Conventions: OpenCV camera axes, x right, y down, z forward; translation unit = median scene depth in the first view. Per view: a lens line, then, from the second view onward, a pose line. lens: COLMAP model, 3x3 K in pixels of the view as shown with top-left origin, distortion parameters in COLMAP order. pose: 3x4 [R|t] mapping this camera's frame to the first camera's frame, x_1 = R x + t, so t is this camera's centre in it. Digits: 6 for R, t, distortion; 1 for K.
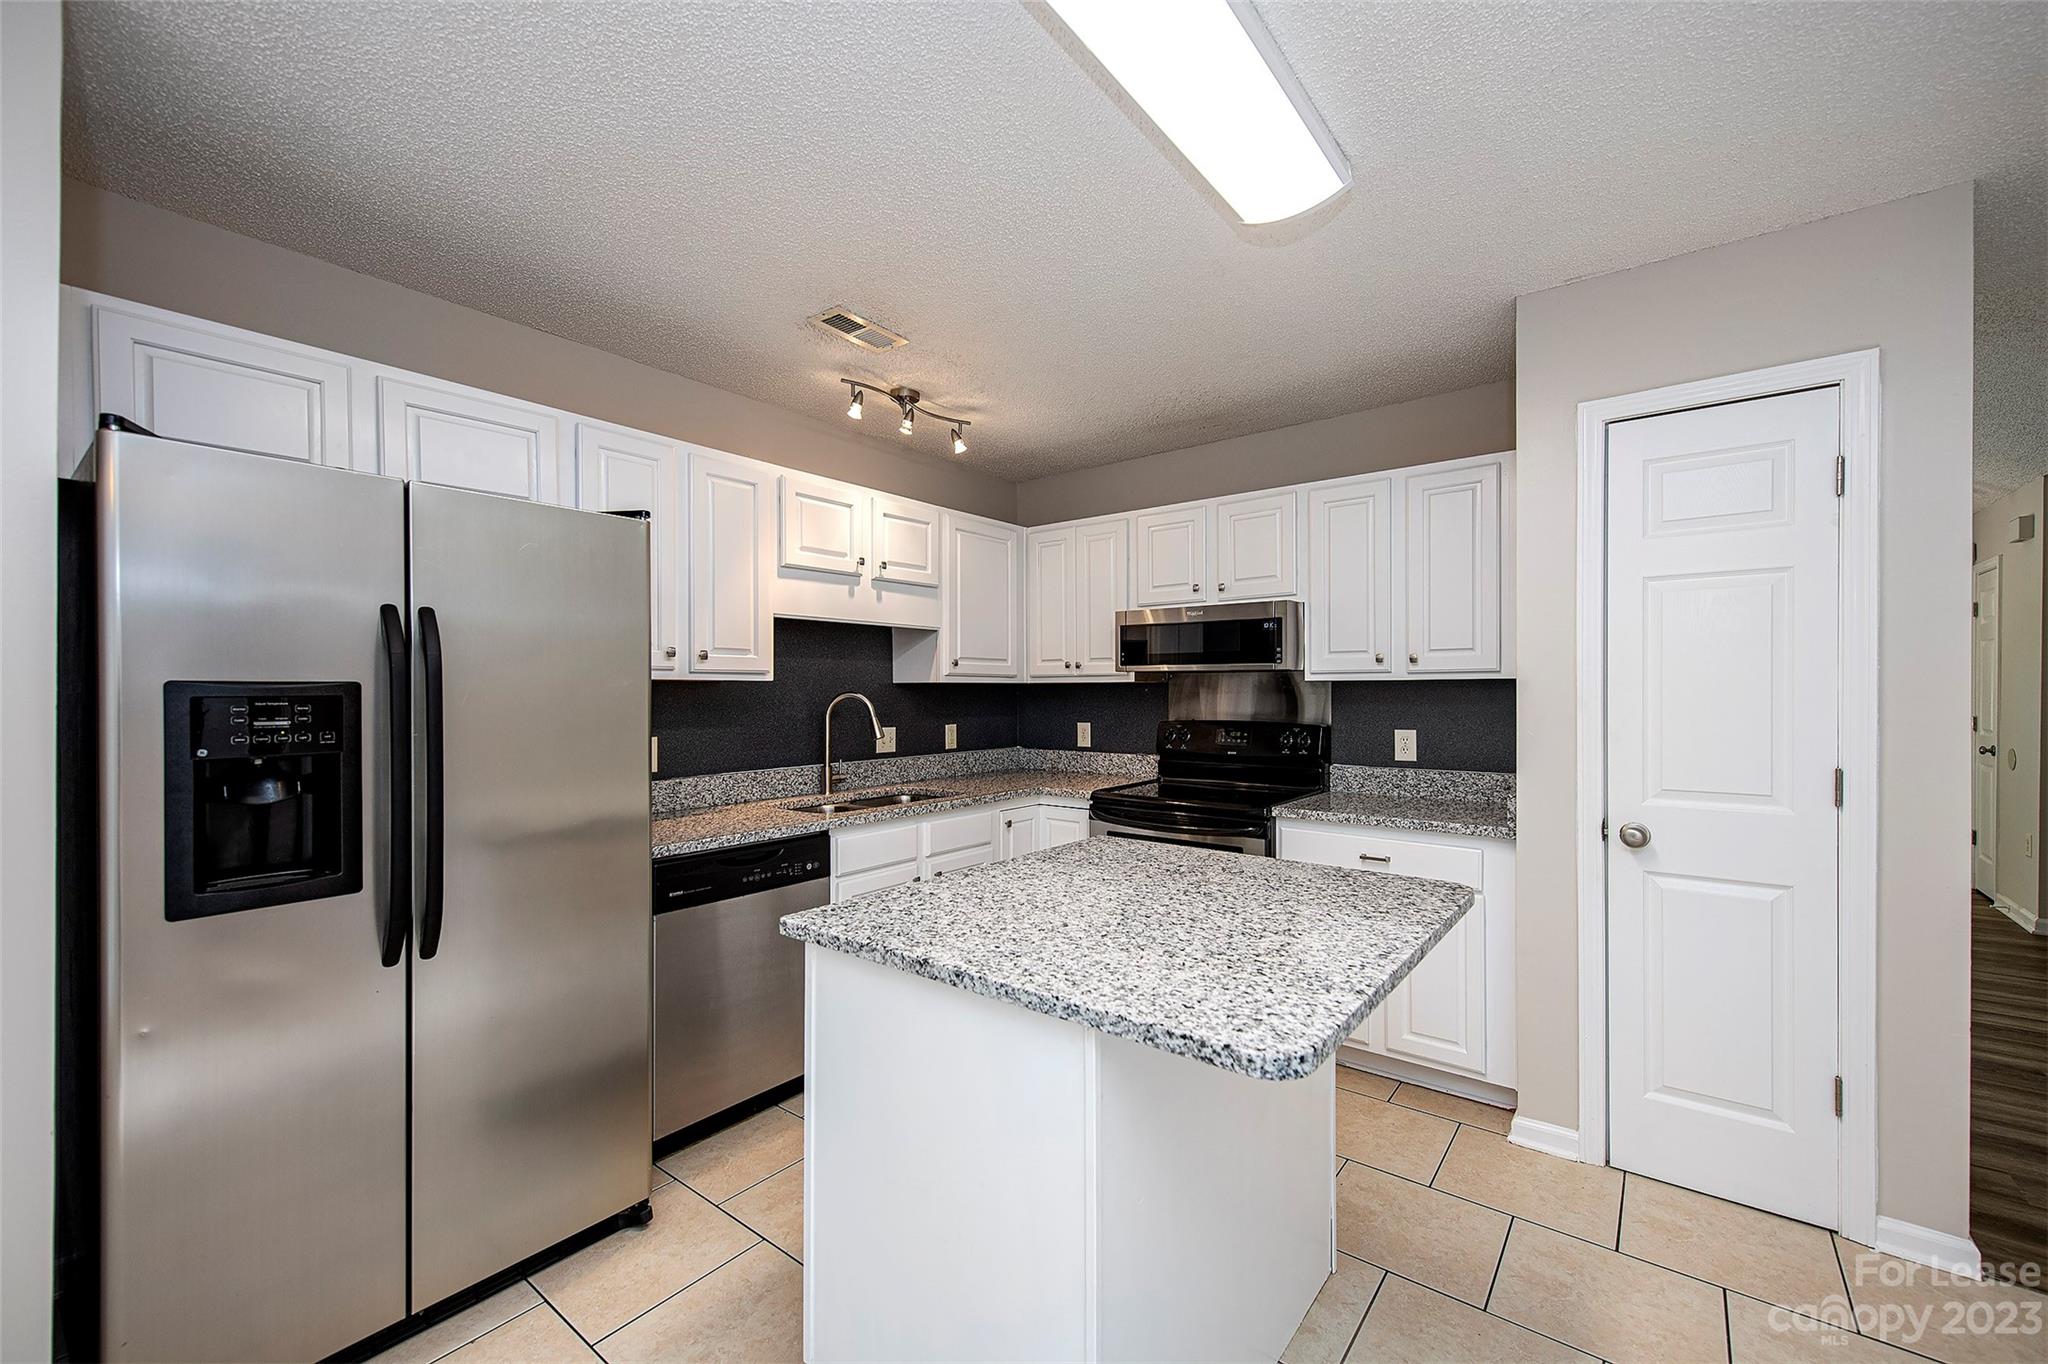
lens RADIAL K [[825.0, 0, 1030.2], [0, 825.0, 700.8], [0, 0, 1]] dist [-0.014421, -0.000041]
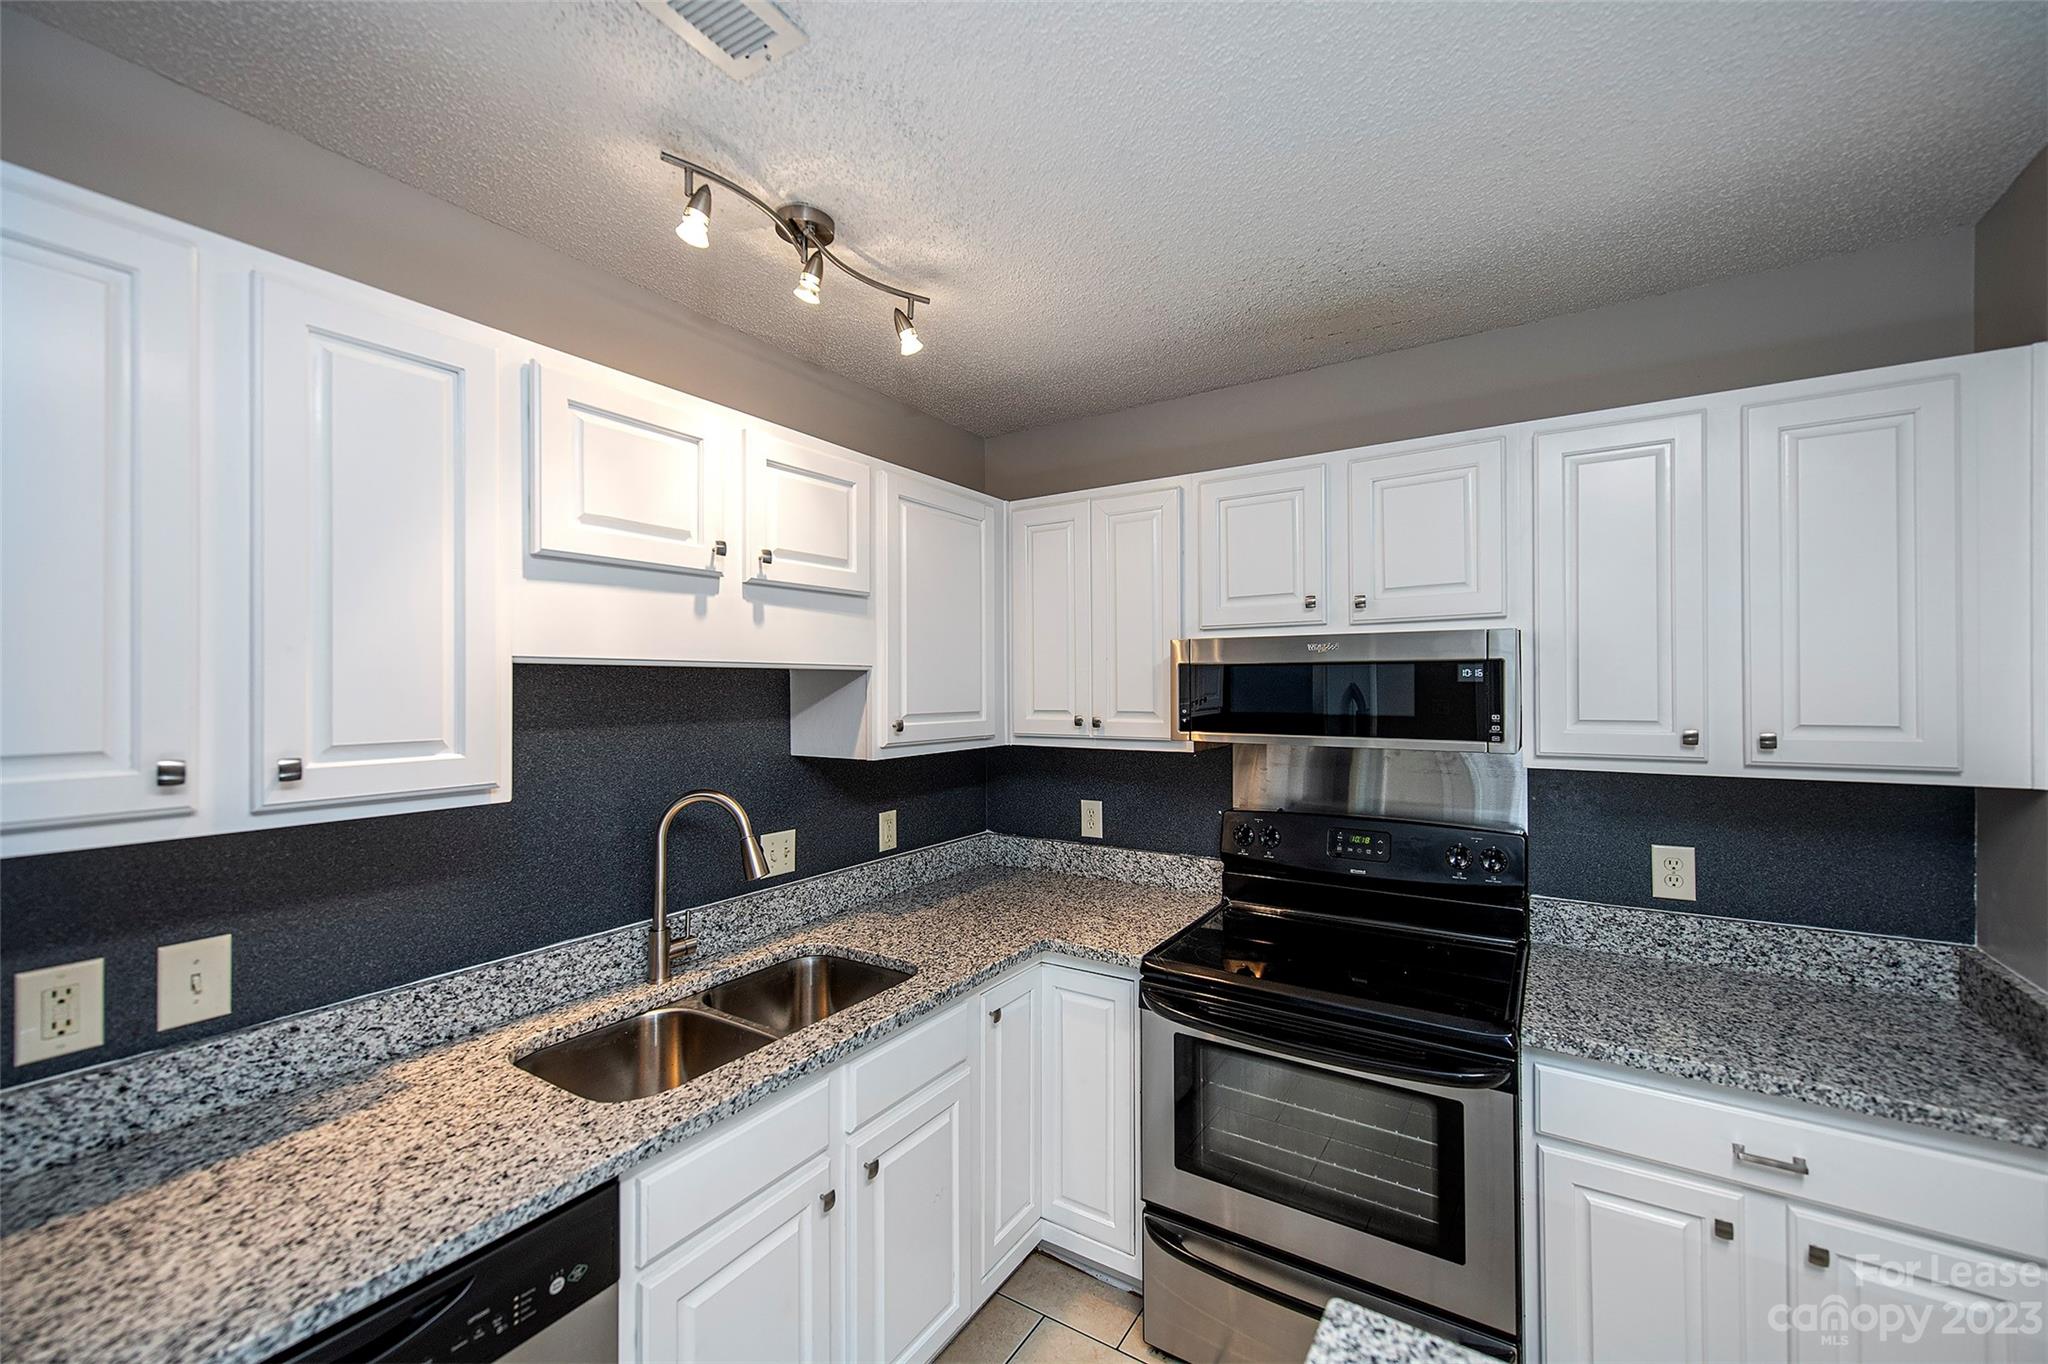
lens RADIAL K [[812.3, 0, 1031.0], [0, 812.3, 683.7], [0, 0, 1]] dist [0.000388, -0.000187]
pose [[0.995394, -0.001606, 0.095853, -0.058318], [0.002915, 0.999904, -0.013525, -0.074988], [-0.095822, 0.013742, 0.995304, 0.464050]]
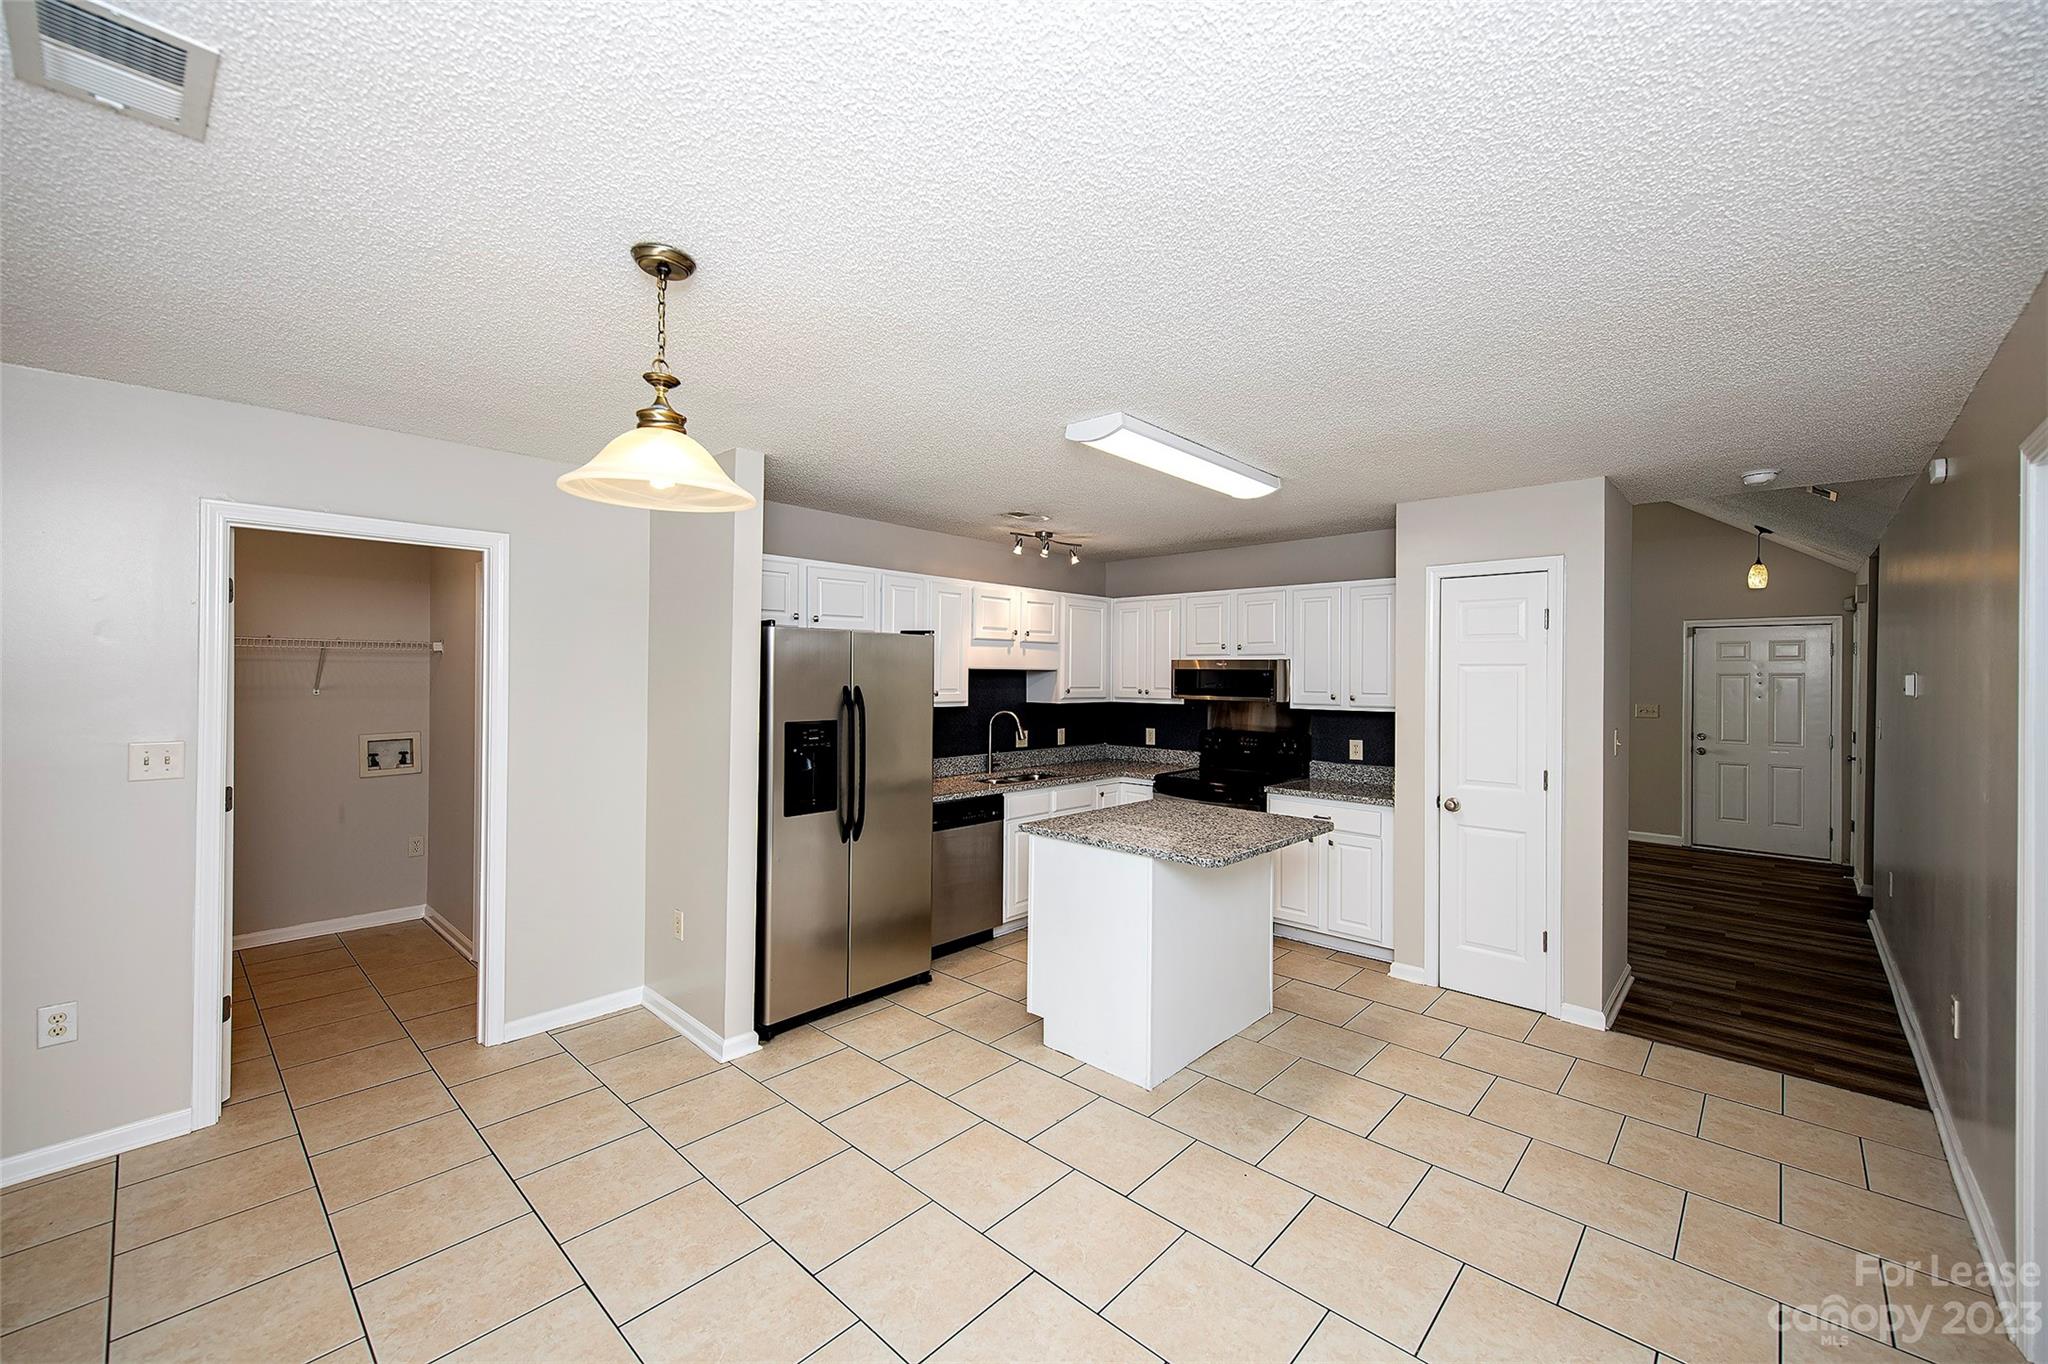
lens RADIAL K [[821.7, 0, 1024.0], [0, 821.7, 682.0], [0, 0, 1]] dist [-0.011904, -0.000263]
pose [[0.995911, 0.011569, -0.089595, -0.038352], [-0.011911, 0.999924, -0.003287, -0.063233], [0.089550, 0.004341, 0.995973, -0.624095]]
